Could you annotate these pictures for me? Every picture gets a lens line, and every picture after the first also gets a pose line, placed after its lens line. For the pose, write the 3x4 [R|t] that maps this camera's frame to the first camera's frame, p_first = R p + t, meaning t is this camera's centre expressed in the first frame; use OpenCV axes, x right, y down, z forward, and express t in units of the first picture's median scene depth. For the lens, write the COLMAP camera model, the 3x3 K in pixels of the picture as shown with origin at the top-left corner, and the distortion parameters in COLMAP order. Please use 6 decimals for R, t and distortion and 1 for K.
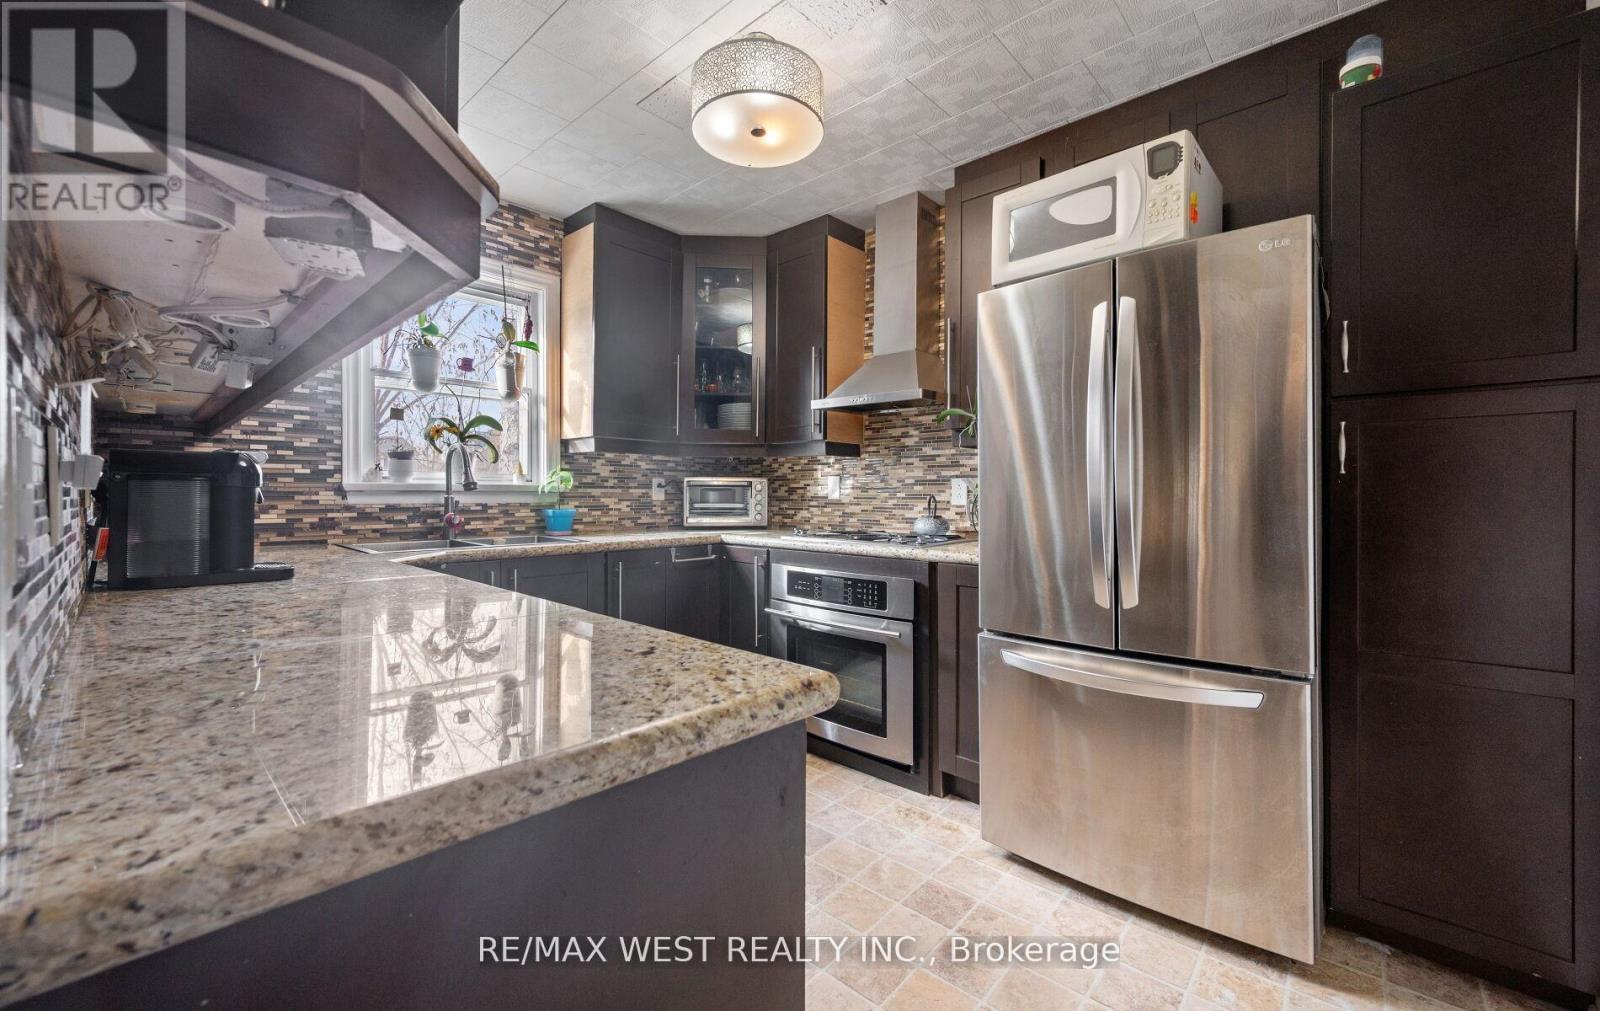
lens RADIAL K [[638.8, 0, 805.4], [0, 638.8, 498.6], [0, 0, 1]] dist [-0.000342, -0.000110]
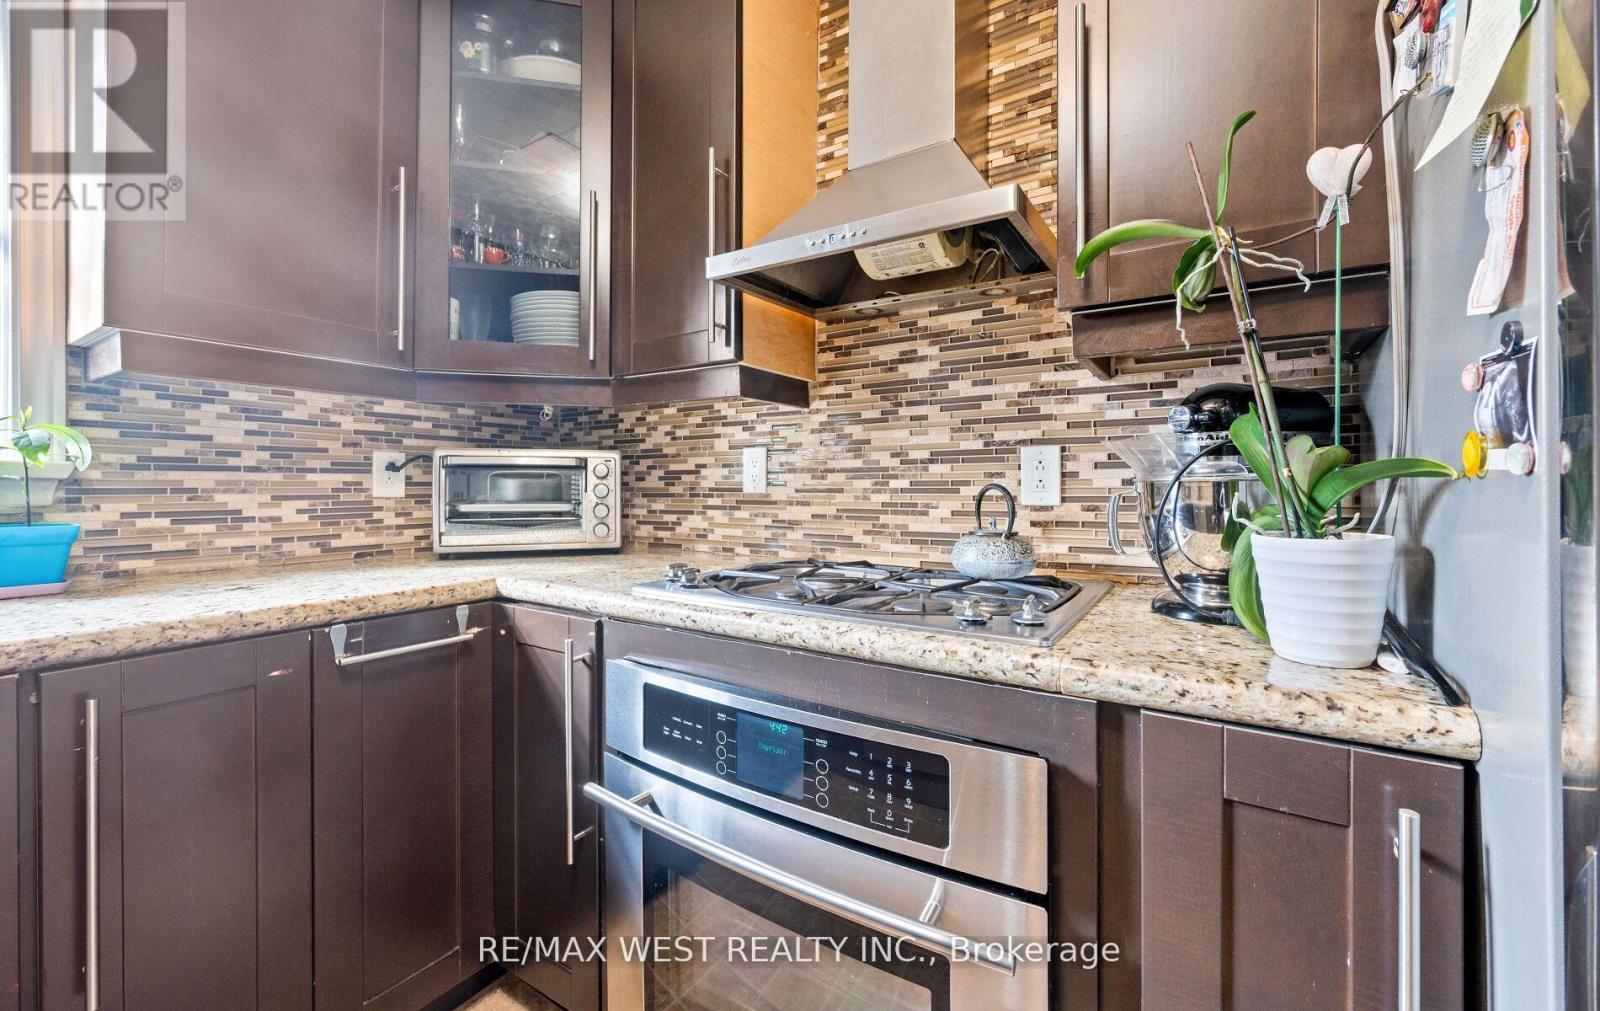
lens RADIAL K [[693.6, 0, 806.8], [0, 693.6, 493.7], [0, 0, 1]] dist [-0.004061, -0.000172]
pose [[0.989912, -0.005303, 0.141584, 0.008081], [0.004806, 0.999981, 0.003851, -0.000602], [-0.141601, -0.003131, 0.989919, 0.480375]]
